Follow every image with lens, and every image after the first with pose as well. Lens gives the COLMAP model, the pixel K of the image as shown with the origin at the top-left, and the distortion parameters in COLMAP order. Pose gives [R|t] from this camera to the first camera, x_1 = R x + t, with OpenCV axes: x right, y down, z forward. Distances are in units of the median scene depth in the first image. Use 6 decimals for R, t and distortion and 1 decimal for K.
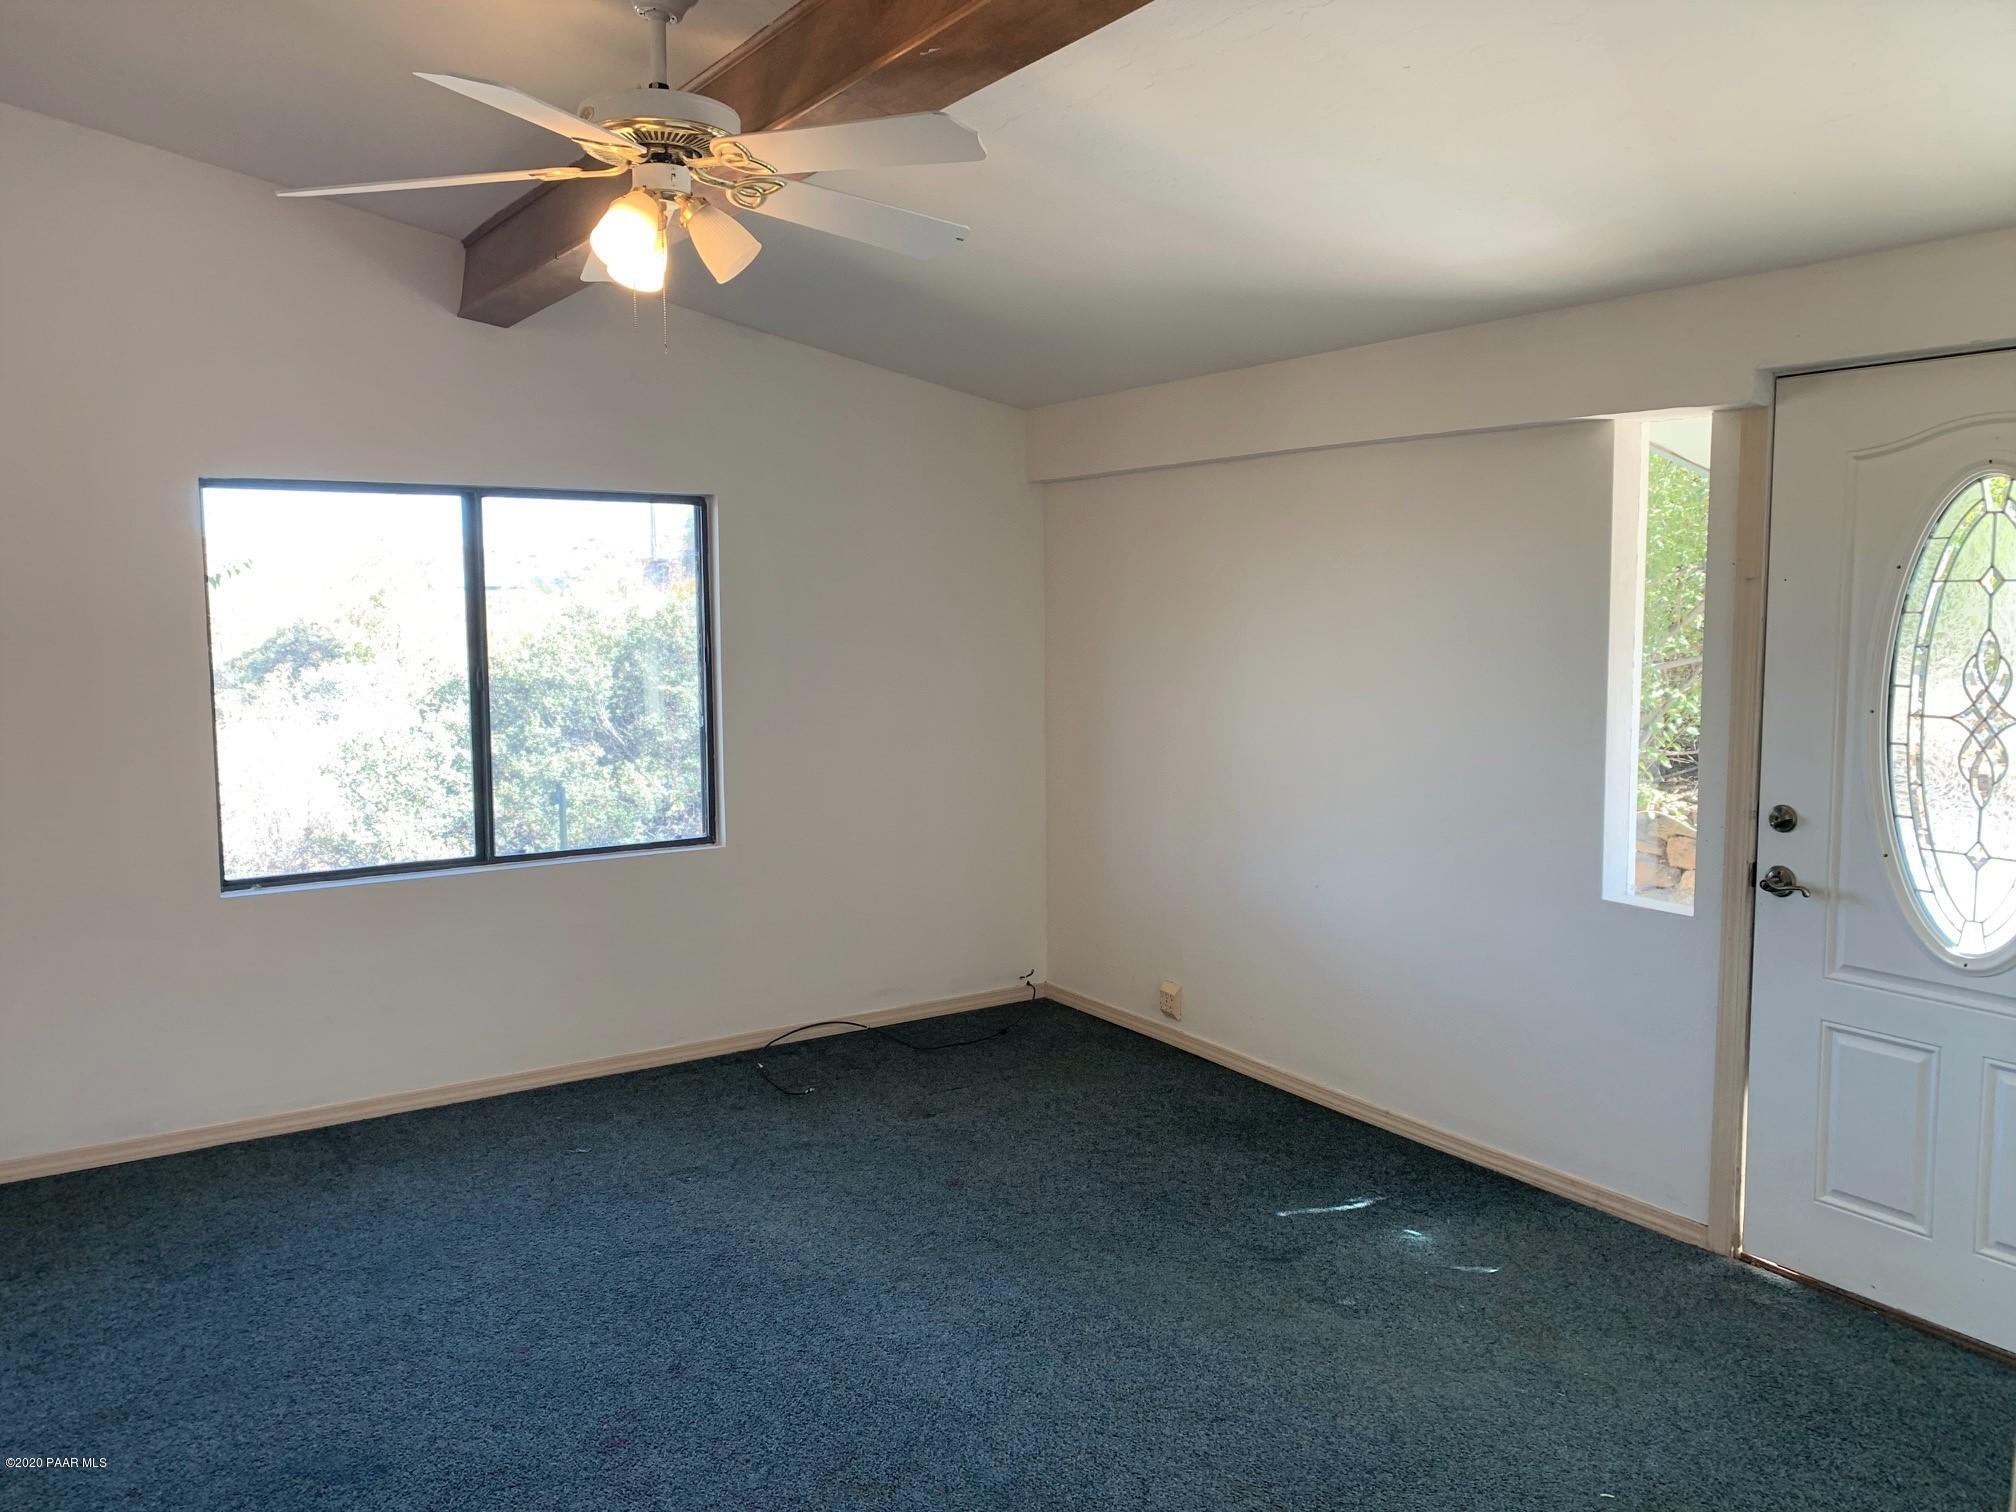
lens RADIAL K [[1549.5, 0, 1004.8], [0, 1549.5, 759.3], [0, 0, 1]] dist [0.020929, -0.024256]
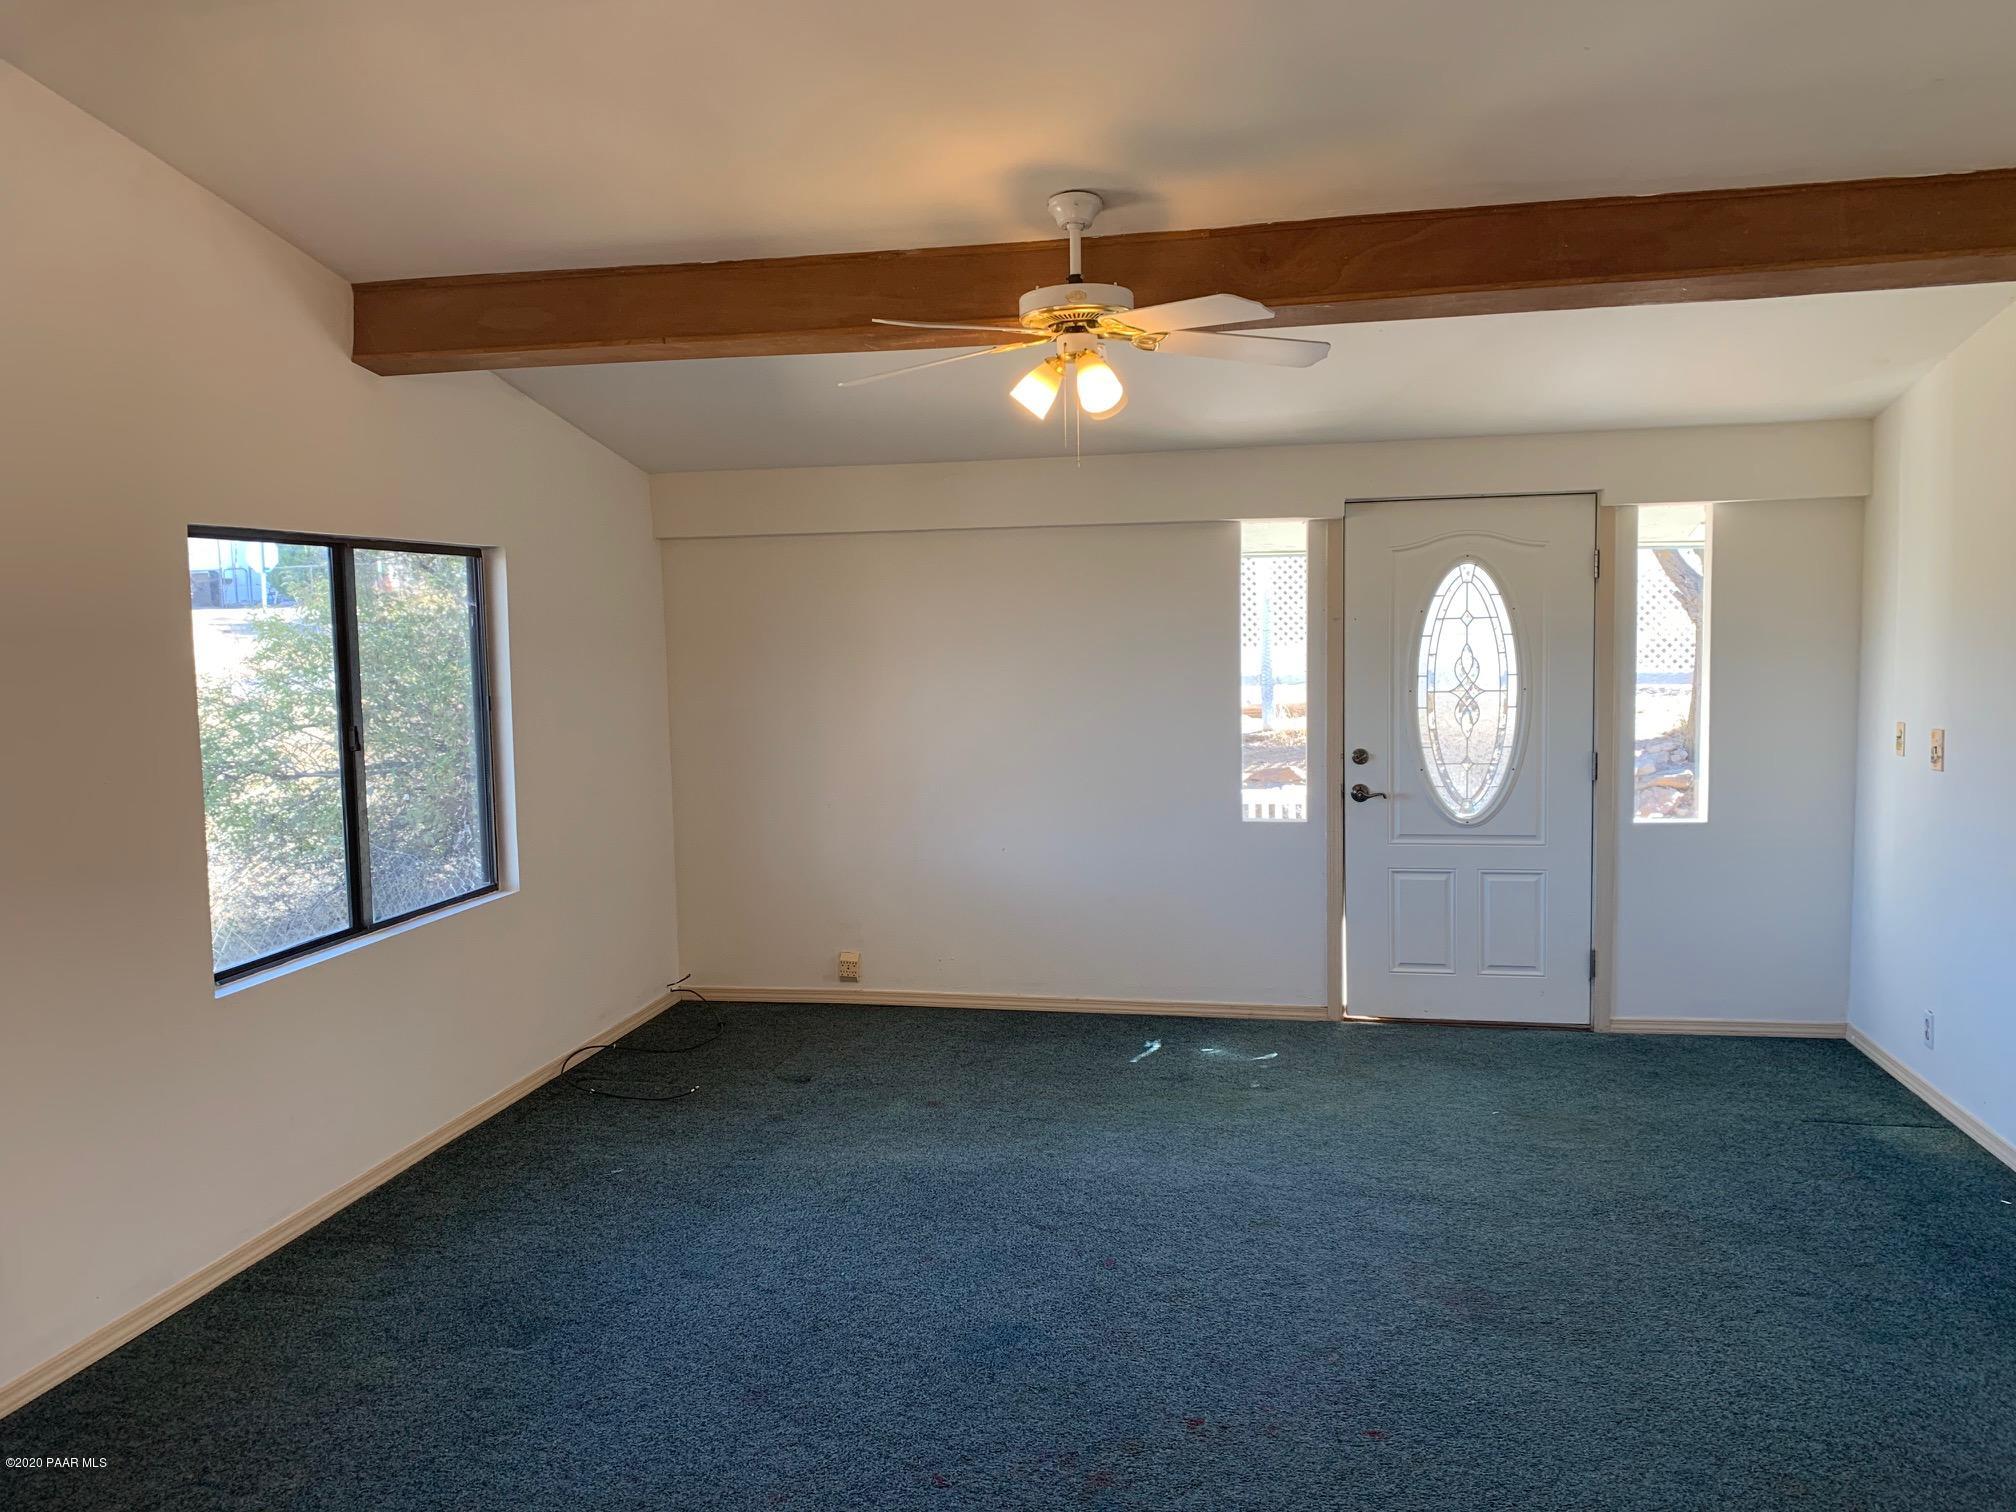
lens RADIAL K [[1549.5, 0, 1004.3], [0, 1549.5, 751.1], [0, 0, 1]] dist [0.020929, -0.024256]
pose [[0.699683, -0.072953, 0.710719, -0.971073], [0.093354, 0.995580, 0.010289, -0.021870], [-0.708328, 0.059149, 0.703400, 0.063251]]
